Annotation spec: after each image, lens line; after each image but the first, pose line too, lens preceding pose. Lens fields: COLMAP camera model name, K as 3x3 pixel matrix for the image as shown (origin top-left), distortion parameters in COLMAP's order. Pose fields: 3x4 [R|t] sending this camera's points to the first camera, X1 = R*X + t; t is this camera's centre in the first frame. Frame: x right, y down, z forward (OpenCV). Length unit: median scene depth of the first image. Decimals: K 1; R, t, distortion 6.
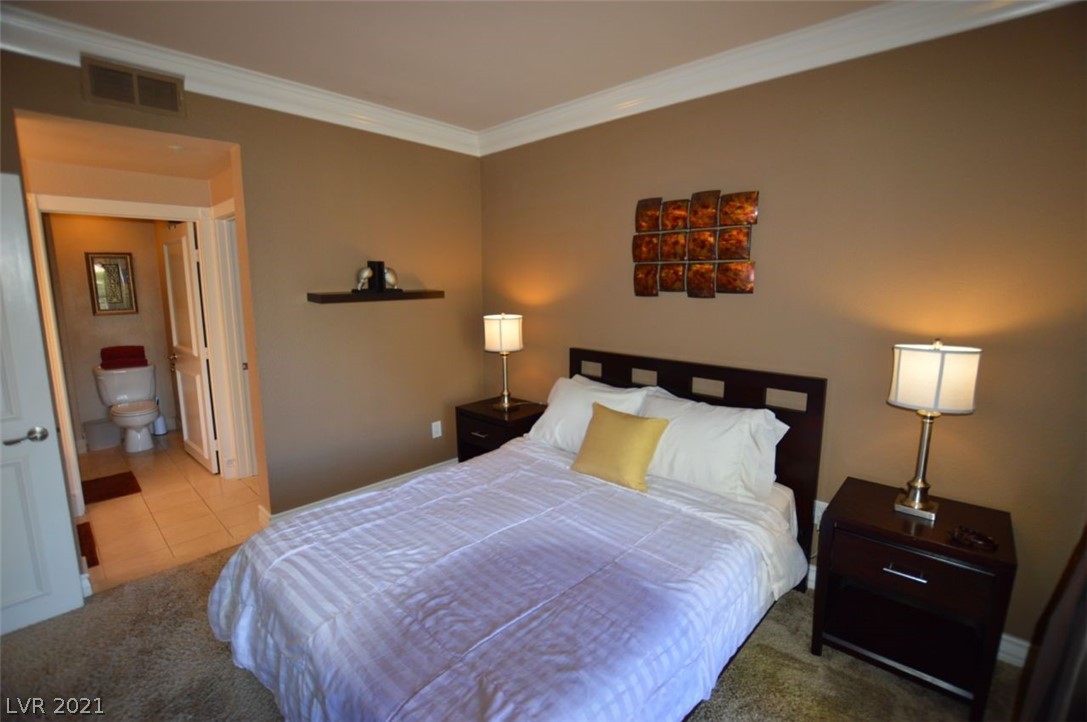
lens RADIAL K [[485.7, 0, 546.5], [0, 485.7, 357.4], [0, 0, 1]] dist [-0.031280, 0.002686]
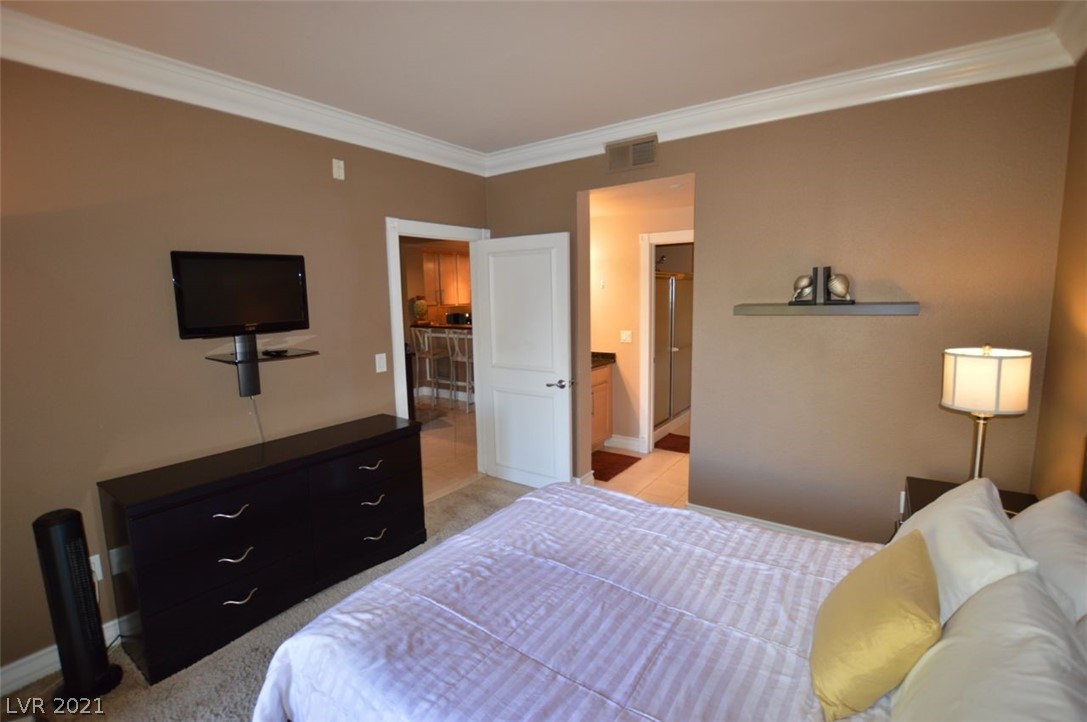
lens RADIAL K [[498.9, 0, 542.5], [0, 498.9, 361.5], [0, 0, 1]] dist [-0.027795, 0.001676]
pose [[0.132143, 0.130759, -0.982568, 0.538431], [-0.129688, 0.985021, 0.113644, -0.091308], [0.982710, 0.112410, 0.147121, 0.527646]]
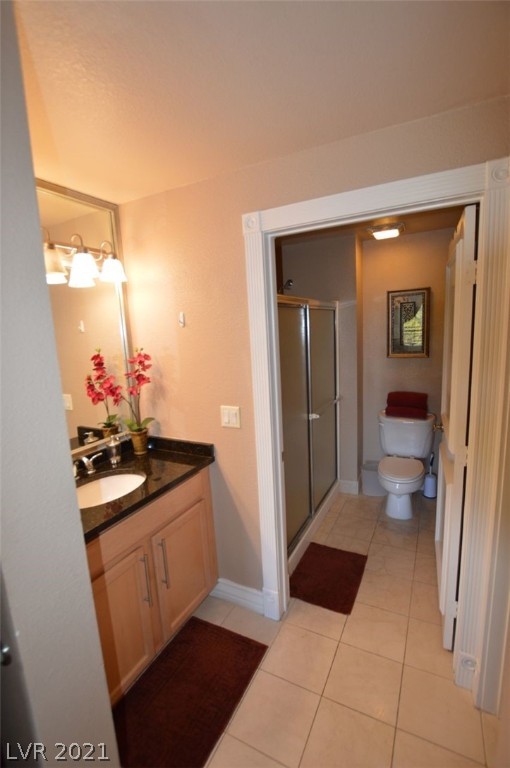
lens RADIAL K [[352.5, 0, 253.8], [0, 352.5, 384.7], [0, 0, 1]] dist [-0.027795, 0.001676]
pose [[0.266927, 0.141633, -0.953252, -0.595365], [-0.094700, 0.988209, 0.120309, -0.163936], [0.959053, 0.058160, 0.277193, 0.949014]]
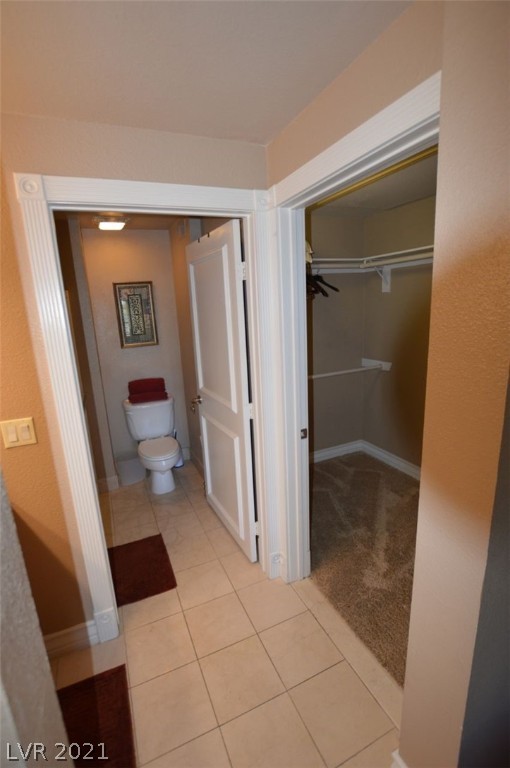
lens RADIAL K [[352.5, 0, 252.1], [0, 352.5, 383.8], [0, 0, 1]] dist [-0.027795, 0.001676]
pose [[0.917864, 0.039472, -0.394927, -0.726741], [-0.007236, 0.996541, 0.082784, -0.134230], [0.396829, -0.073127, 0.914975, 0.755475]]
